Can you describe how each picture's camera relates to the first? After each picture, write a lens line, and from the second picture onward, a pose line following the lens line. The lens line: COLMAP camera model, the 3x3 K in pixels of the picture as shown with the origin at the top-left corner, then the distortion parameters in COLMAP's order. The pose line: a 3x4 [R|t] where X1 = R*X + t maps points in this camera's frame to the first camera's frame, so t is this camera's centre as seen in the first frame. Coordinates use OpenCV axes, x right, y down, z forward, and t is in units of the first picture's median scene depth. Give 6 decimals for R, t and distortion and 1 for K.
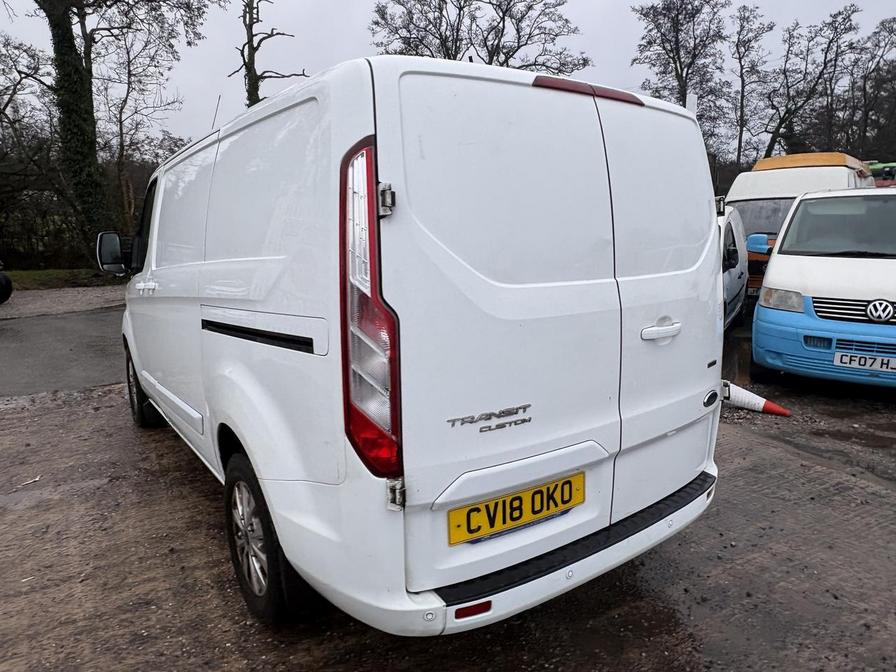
lens RADIAL K [[578.5, 0, 447.5], [0, 578.5, 328.3], [0, 0, 1]] dist [0.000390, 0.001065]
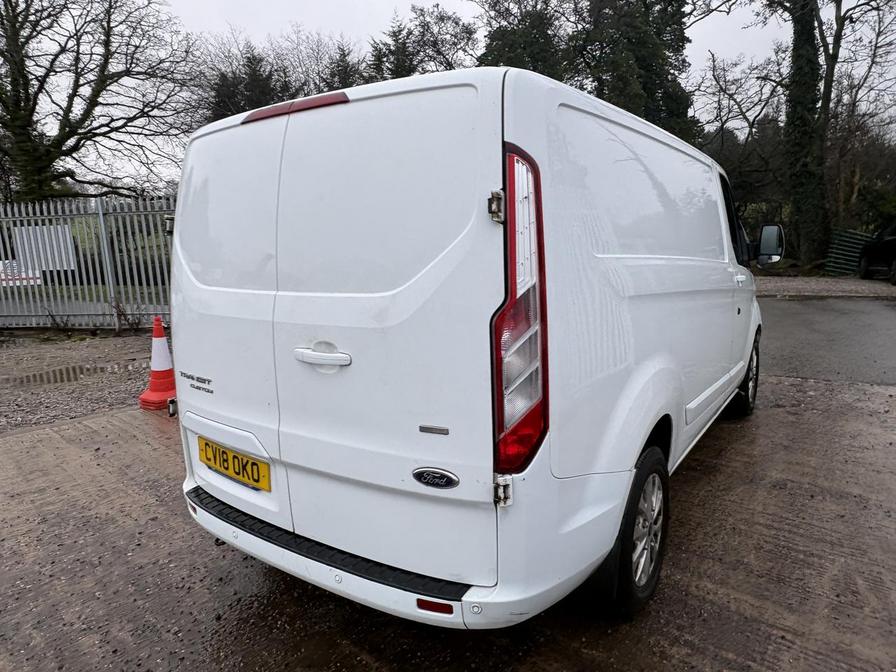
lens RADIAL K [[578.5, 0, 450.0], [0, 578.5, 330.7], [0, 0, 1]] dist [0.000390, 0.001065]
pose [[0.346813, 0.155143, -0.925014, 0.143605], [-0.132588, 0.984431, 0.115397, -0.018713], [0.928515, 0.082625, 0.361984, 0.097209]]
